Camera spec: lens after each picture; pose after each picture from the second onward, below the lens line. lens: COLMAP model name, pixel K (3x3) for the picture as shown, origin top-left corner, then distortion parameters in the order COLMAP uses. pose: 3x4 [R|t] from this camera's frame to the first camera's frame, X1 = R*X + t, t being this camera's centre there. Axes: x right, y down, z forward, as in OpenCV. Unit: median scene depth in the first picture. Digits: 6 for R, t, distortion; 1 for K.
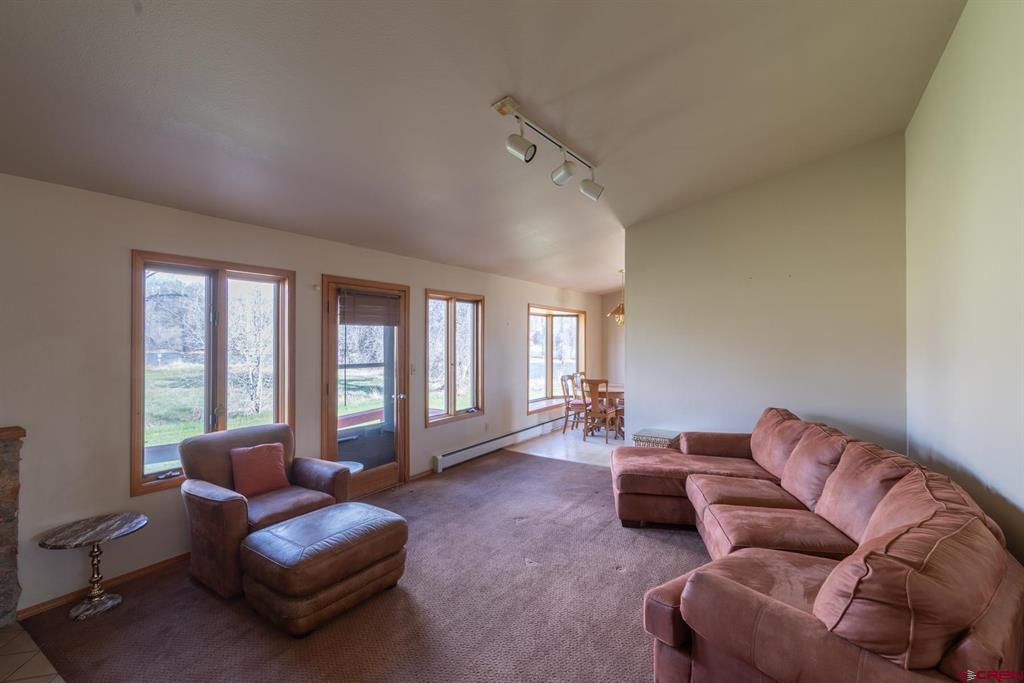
lens RADIAL K [[447.0, 0, 524.0], [0, 447.0, 338.2], [0, 0, 1]] dist [0.007232, 0.000650]
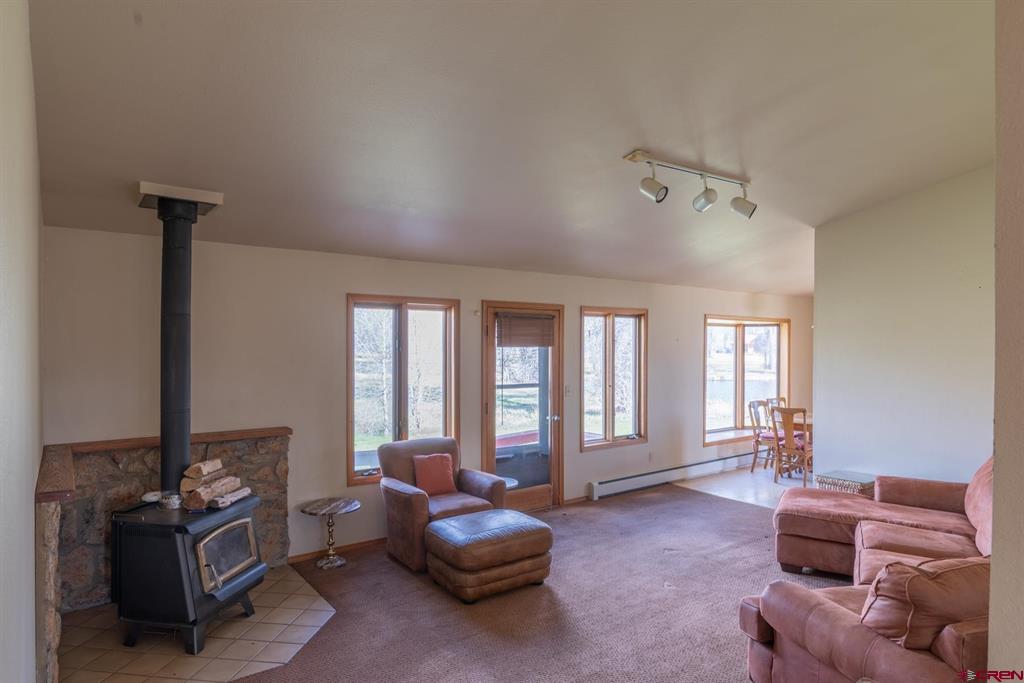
lens RADIAL K [[616.5, 0, 512.5], [0, 616.5, 341.5], [0, 0, 1]] dist [0.003501, 0.000584]
pose [[0.932330, -0.000735, -0.361608, 0.169423], [0.001337, 0.999998, 0.001415, -0.053170], [0.361607, -0.001802, 0.932329, -0.392469]]
